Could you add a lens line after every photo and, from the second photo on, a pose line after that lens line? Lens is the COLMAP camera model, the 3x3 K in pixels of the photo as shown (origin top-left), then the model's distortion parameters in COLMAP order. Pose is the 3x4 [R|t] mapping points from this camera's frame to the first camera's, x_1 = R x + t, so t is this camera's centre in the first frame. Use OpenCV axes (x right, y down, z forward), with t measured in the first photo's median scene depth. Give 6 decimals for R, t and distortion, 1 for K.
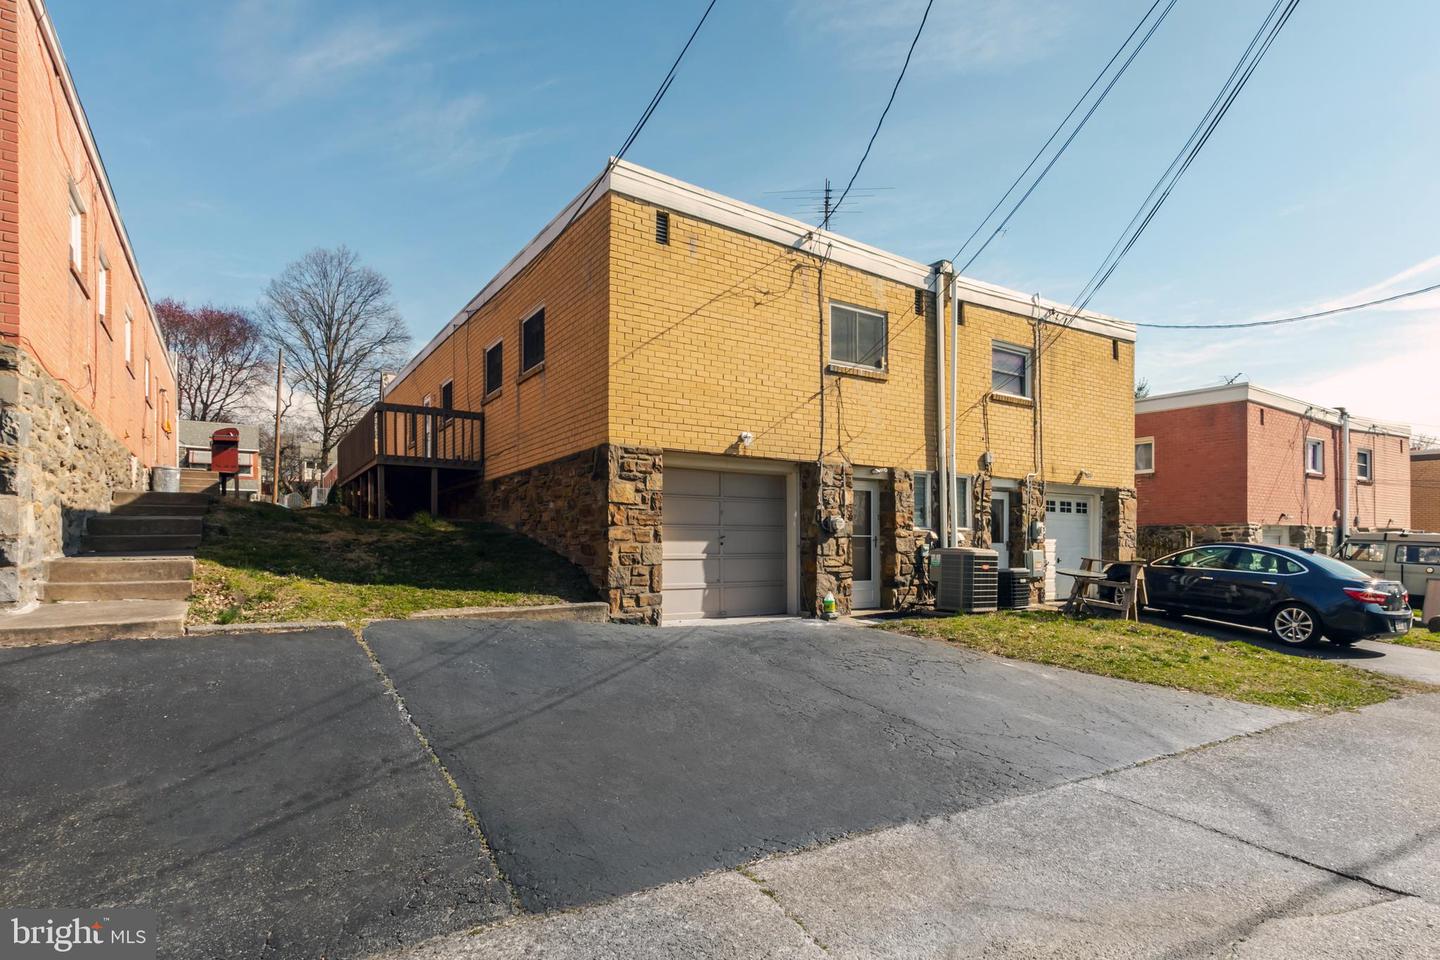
lens RADIAL K [[691.6, 0, 713.7], [0, 691.6, 459.1], [0, 0, 1]] dist [0.001642, 0.000293]
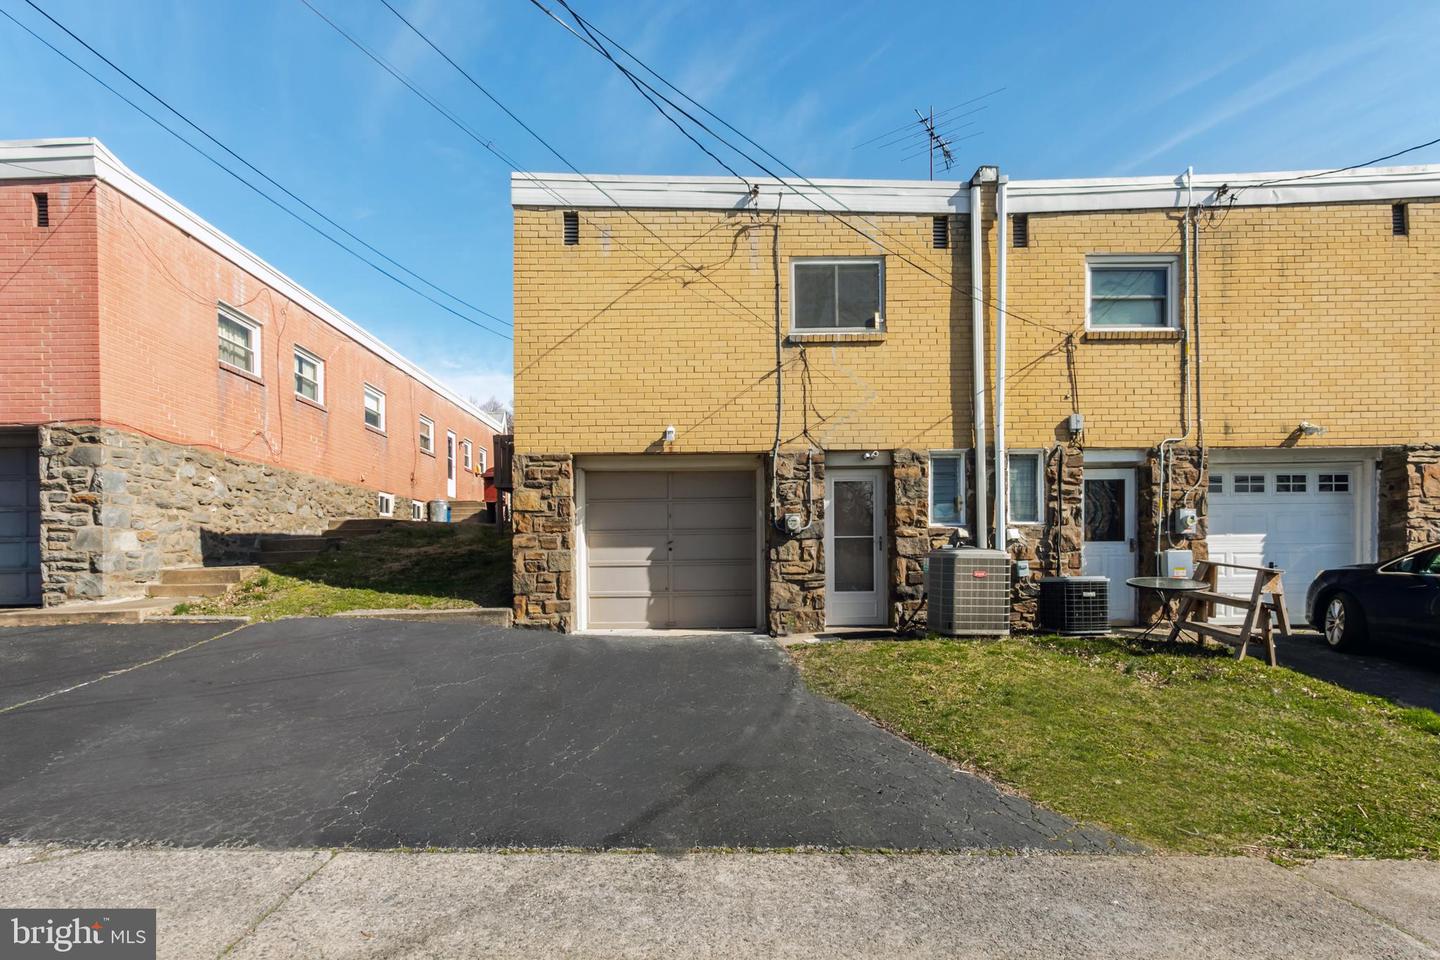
lens RADIAL K [[741.3, 0, 718.6], [0, 741.3, 468.8], [0, 0, 1]] dist [0.006182, 0.000782]
pose [[0.854554, -0.074345, -0.514014, 0.545683], [0.077956, 0.996850, -0.014579, 0.032362], [0.513479, -0.027612, 0.857658, 0.173938]]
